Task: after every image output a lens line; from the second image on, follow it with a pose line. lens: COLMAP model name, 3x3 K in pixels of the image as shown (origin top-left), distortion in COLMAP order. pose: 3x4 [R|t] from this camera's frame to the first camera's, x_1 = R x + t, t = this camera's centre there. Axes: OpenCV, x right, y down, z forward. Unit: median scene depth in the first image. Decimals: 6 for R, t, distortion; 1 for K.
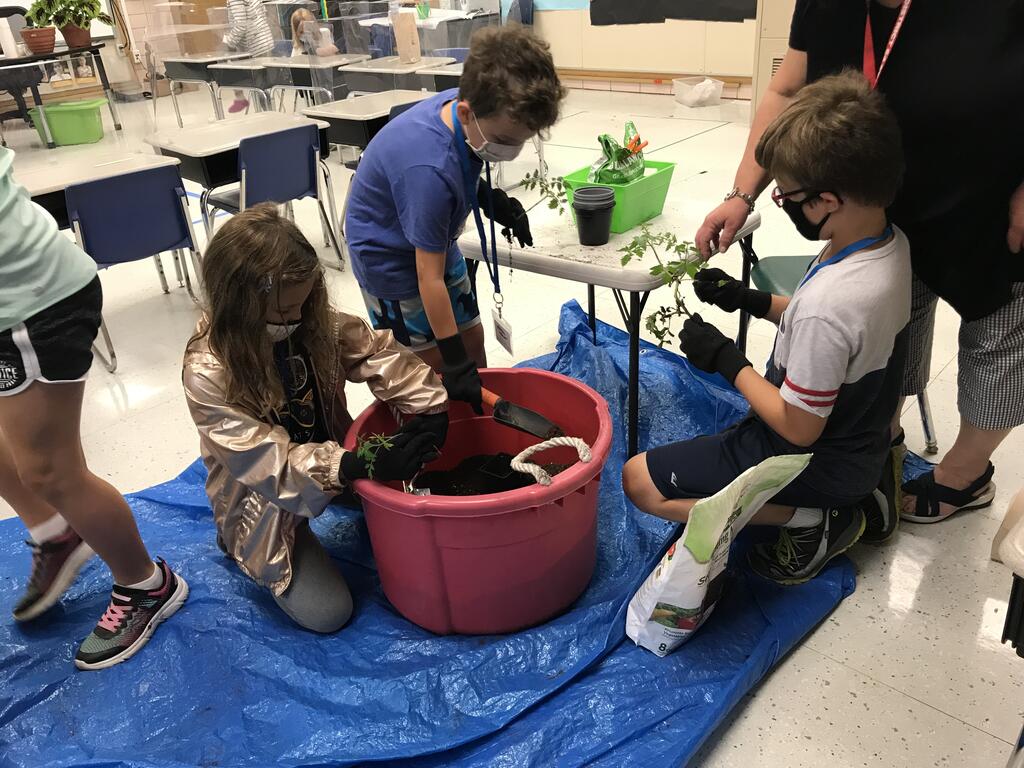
lens RADIAL K [[842.0, 0, 513.4], [0, 842.0, 385.5], [0, 0, 1]] dist [0.032557, -0.014779]
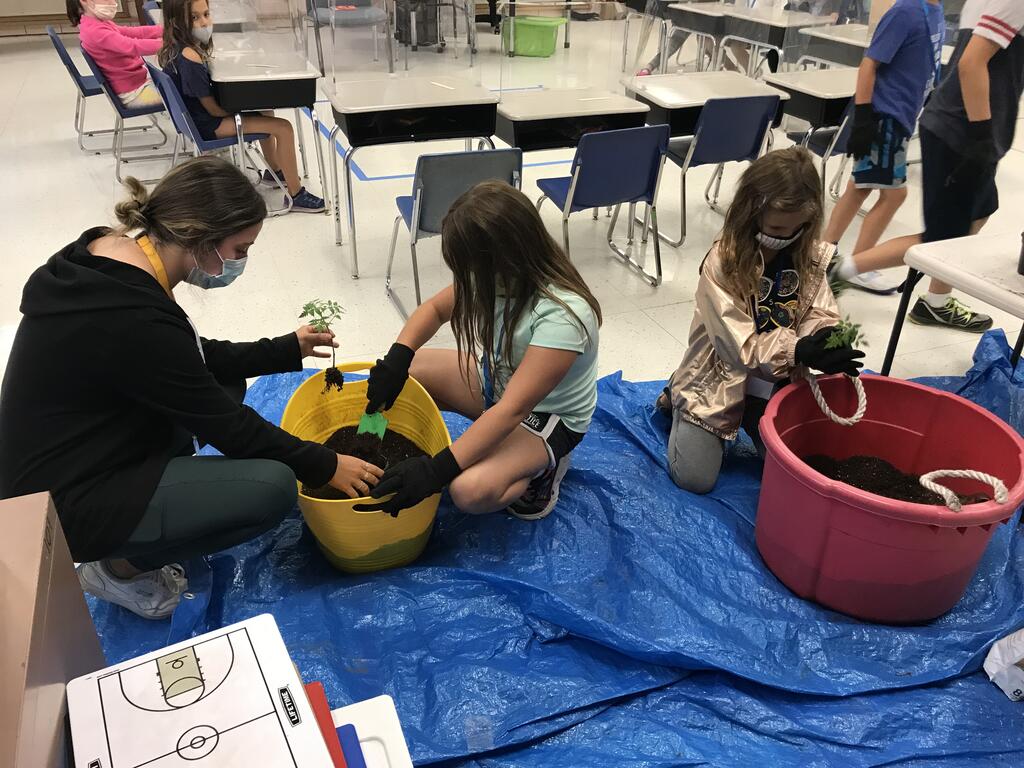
lens RADIAL K [[842.0, 0, 512.0], [0, 842.0, 382.2], [0, 0, 1]] dist [0.032557, -0.014779]
pose [[0.889440, 0.300094, -0.344733, -0.131870], [-0.275659, 0.953847, 0.119110, -0.011536], [0.364567, -0.010913, 0.931113, -0.208244]]
